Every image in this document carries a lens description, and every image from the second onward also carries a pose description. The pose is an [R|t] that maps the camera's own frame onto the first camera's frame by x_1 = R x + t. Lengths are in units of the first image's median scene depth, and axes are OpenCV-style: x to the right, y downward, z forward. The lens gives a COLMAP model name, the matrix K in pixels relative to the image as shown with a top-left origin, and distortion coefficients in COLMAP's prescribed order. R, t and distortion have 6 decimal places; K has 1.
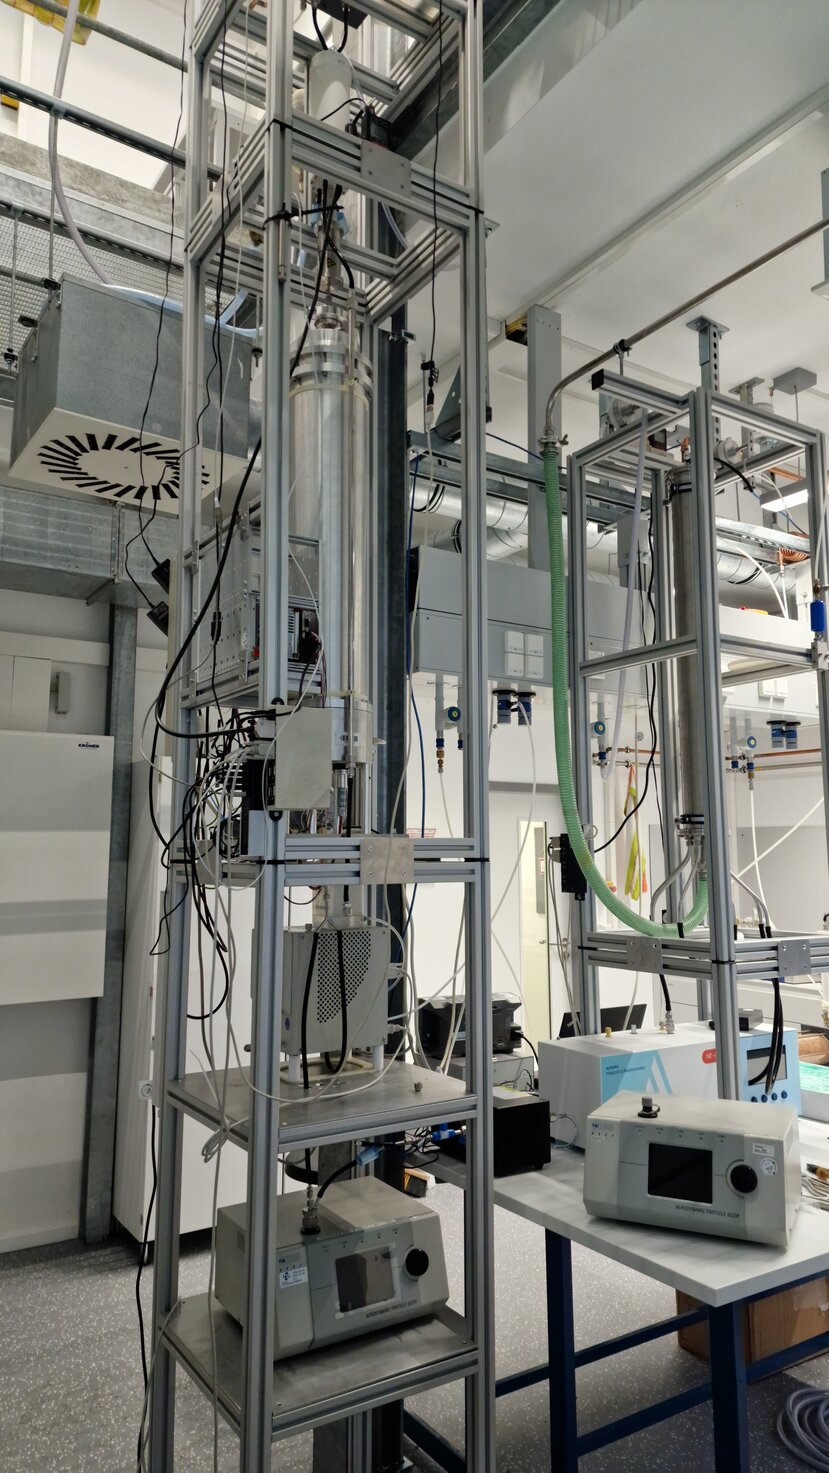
lens RADIAL K [[997.3, 0, 414.5], [0, 997.3, 736.5], [0, 0, 1]] dist [0.060582, -0.000891]
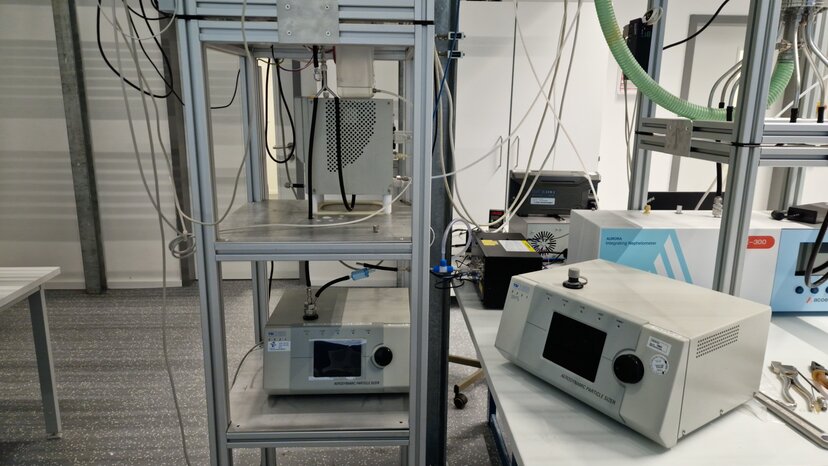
lens RADIAL K [[550.1, 0, 415.2], [0, 550.1, 212.0], [0, 0, 1]] dist [0.068059, -0.000791]
pose [[0.865397, 0.115904, -0.487498, 0.359057], [0.043659, 0.951741, 0.303781, 0.137938], [0.499181, -0.284175, 0.818574, 0.508460]]
